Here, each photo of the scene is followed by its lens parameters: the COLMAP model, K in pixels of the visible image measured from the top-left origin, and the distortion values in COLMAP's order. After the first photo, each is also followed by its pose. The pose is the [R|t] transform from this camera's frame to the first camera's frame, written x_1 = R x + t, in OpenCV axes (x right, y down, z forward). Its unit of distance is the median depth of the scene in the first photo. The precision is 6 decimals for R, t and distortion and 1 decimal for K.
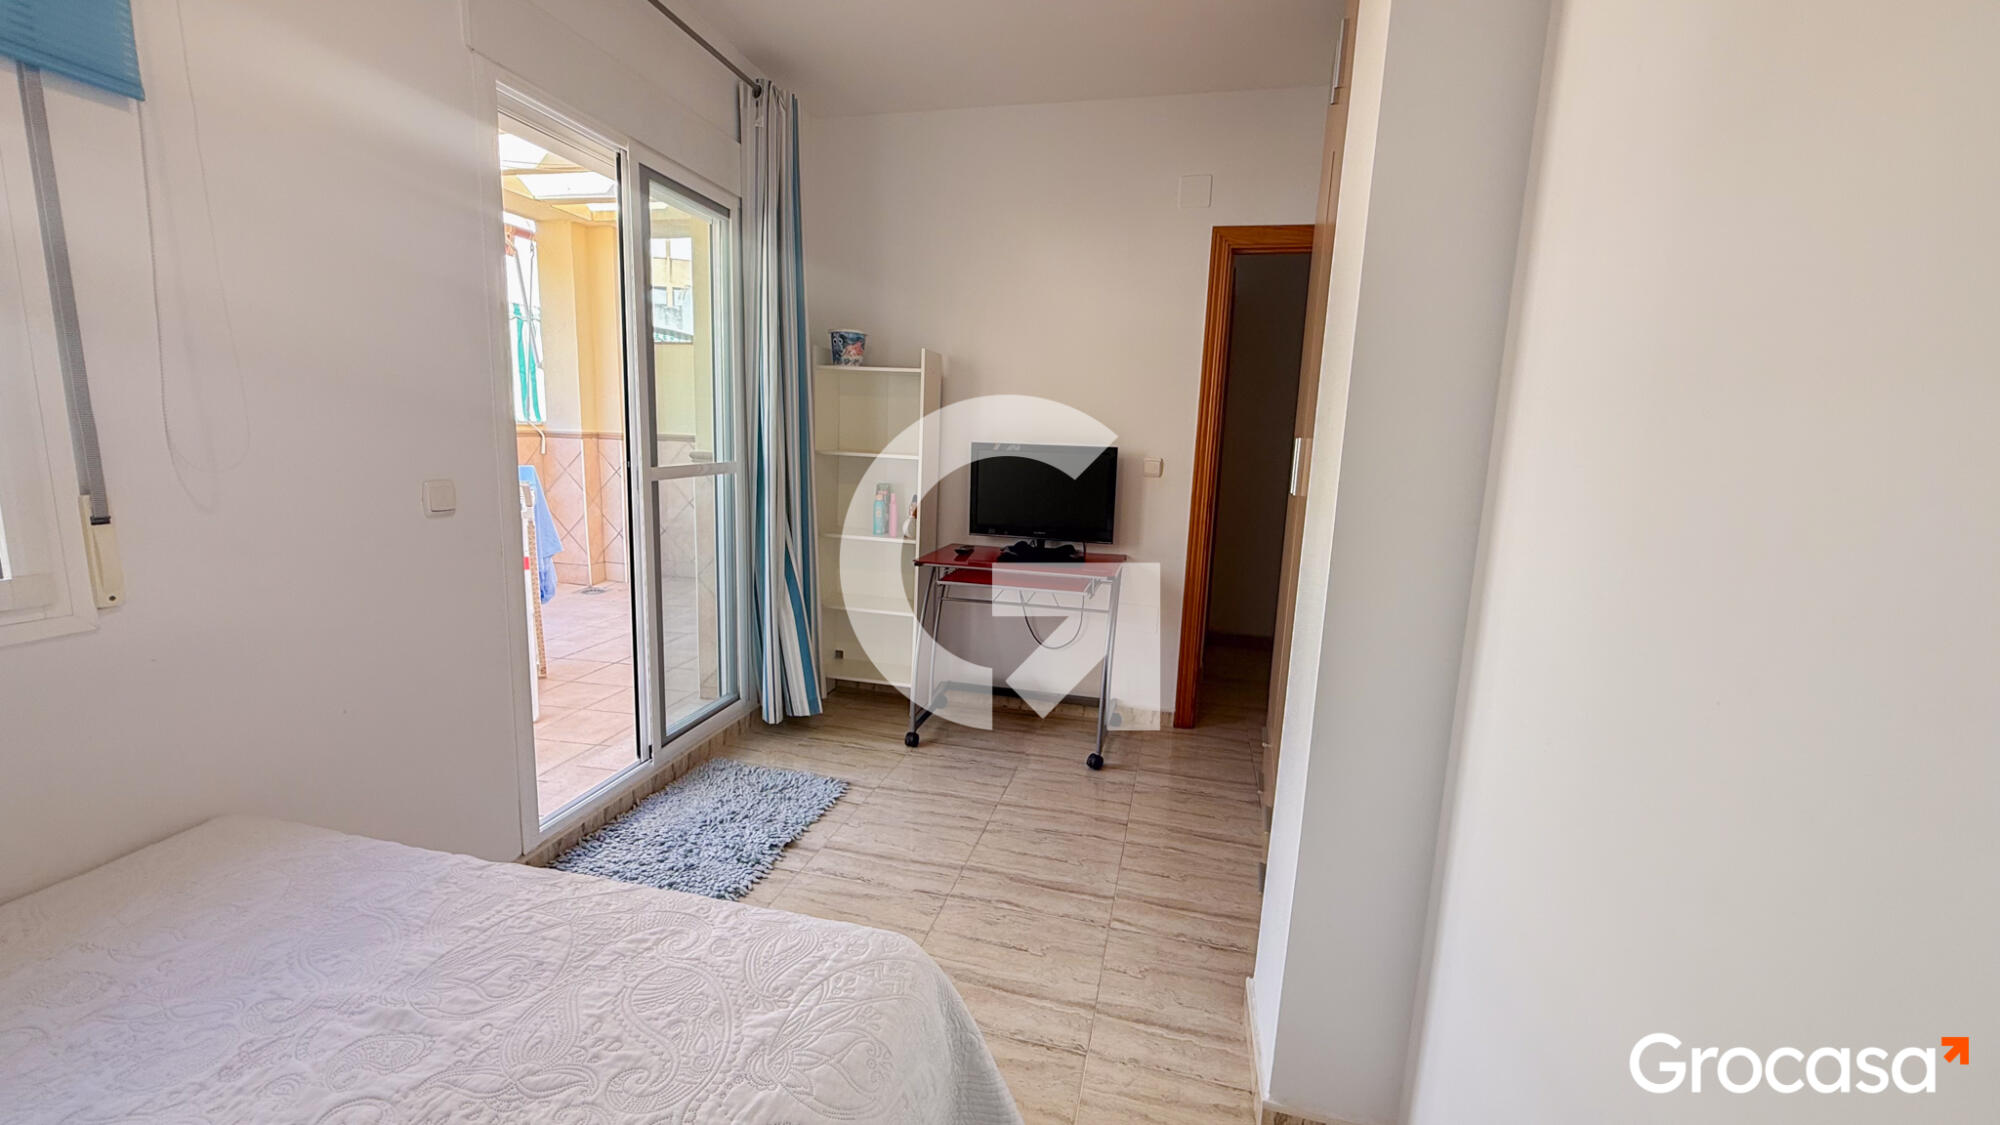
lens RADIAL K [[792.2, 0, 994.0], [0, 792.2, 559.6], [0, 0, 1]] dist [0.000756, -0.000403]
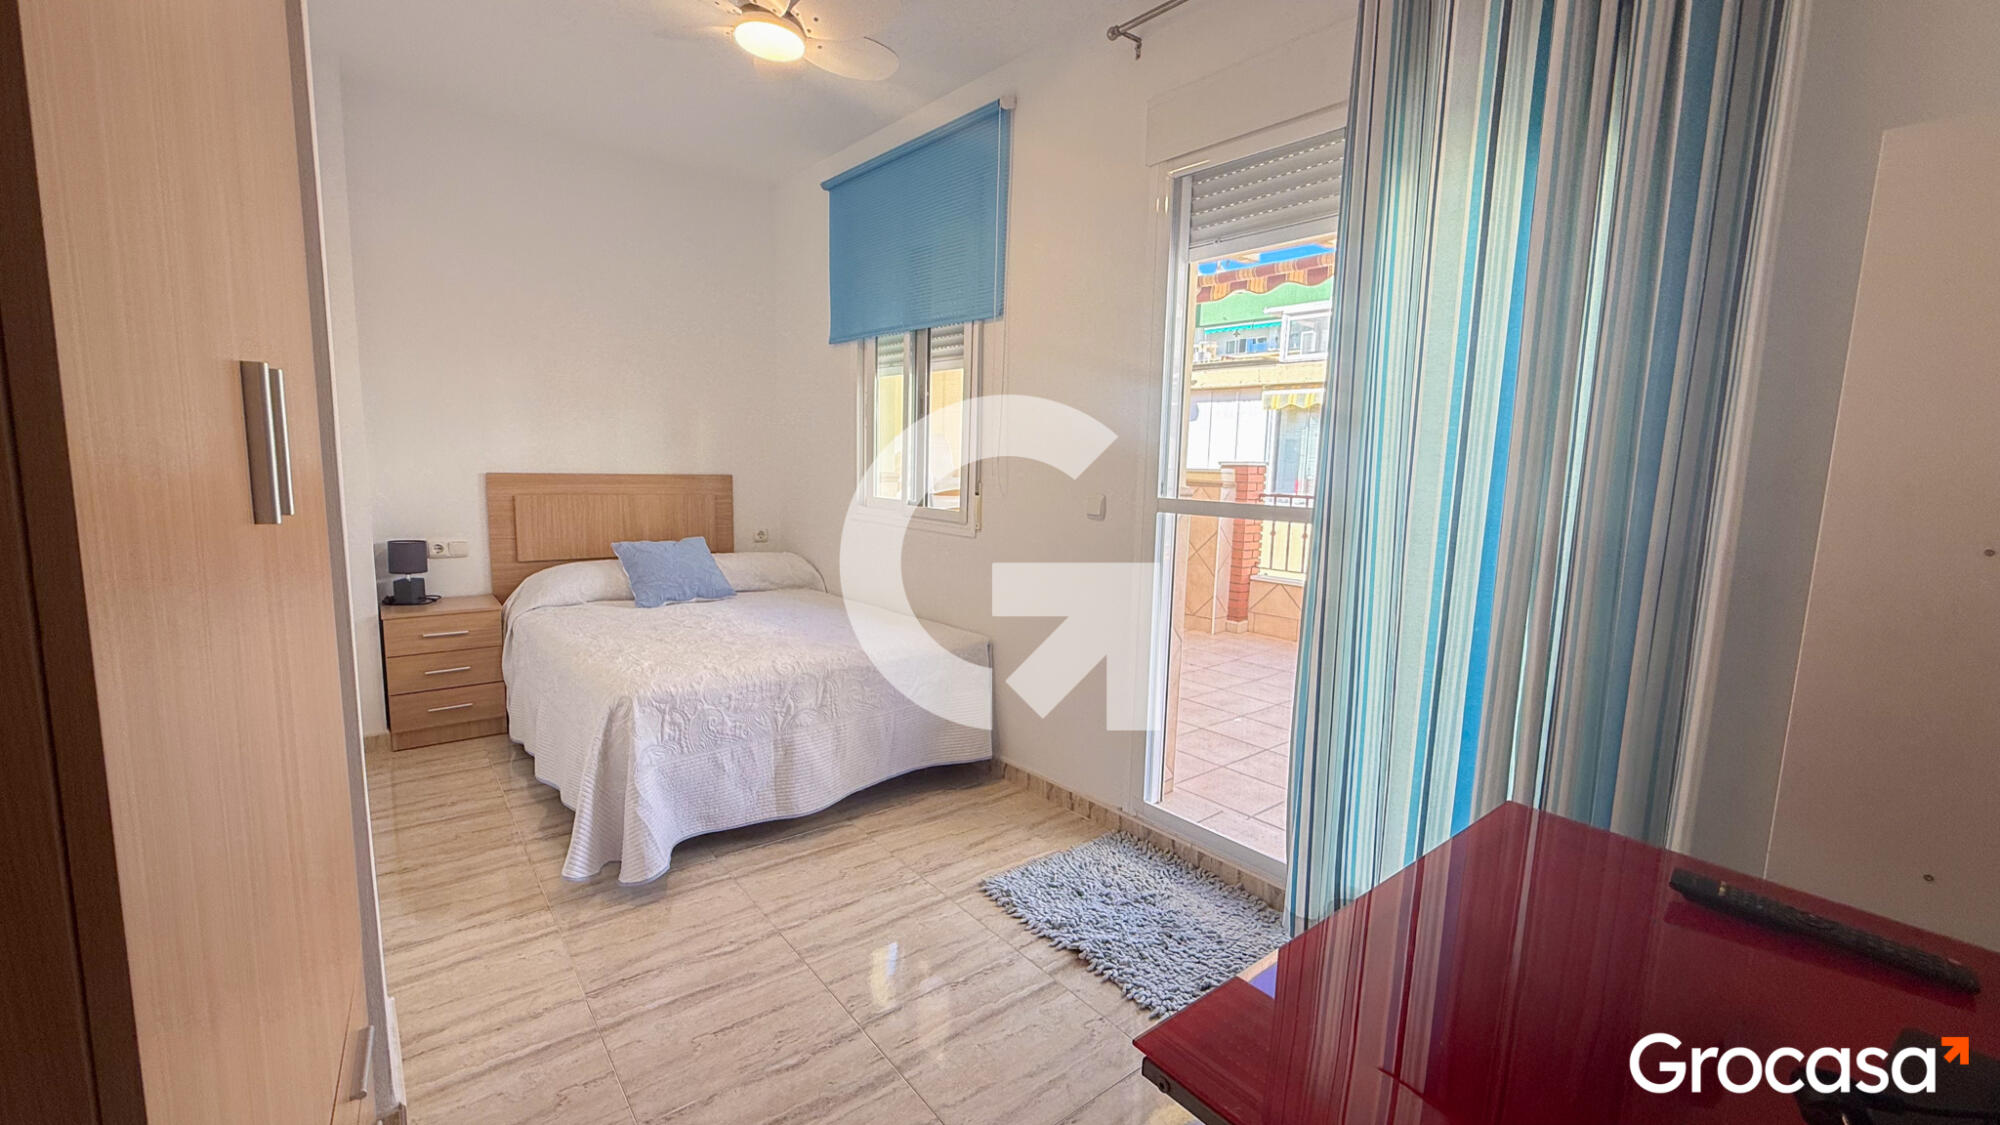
lens RADIAL K [[792.2, 0, 994.9], [0, 792.2, 567.3], [0, 0, 1]] dist [0.000756, -0.000403]
pose [[-0.608448, 0.047695, -0.792159, 0.495757], [-0.180653, 0.963661, 0.196779, -0.199088], [0.772758, 0.262835, -0.577722, 1.563885]]
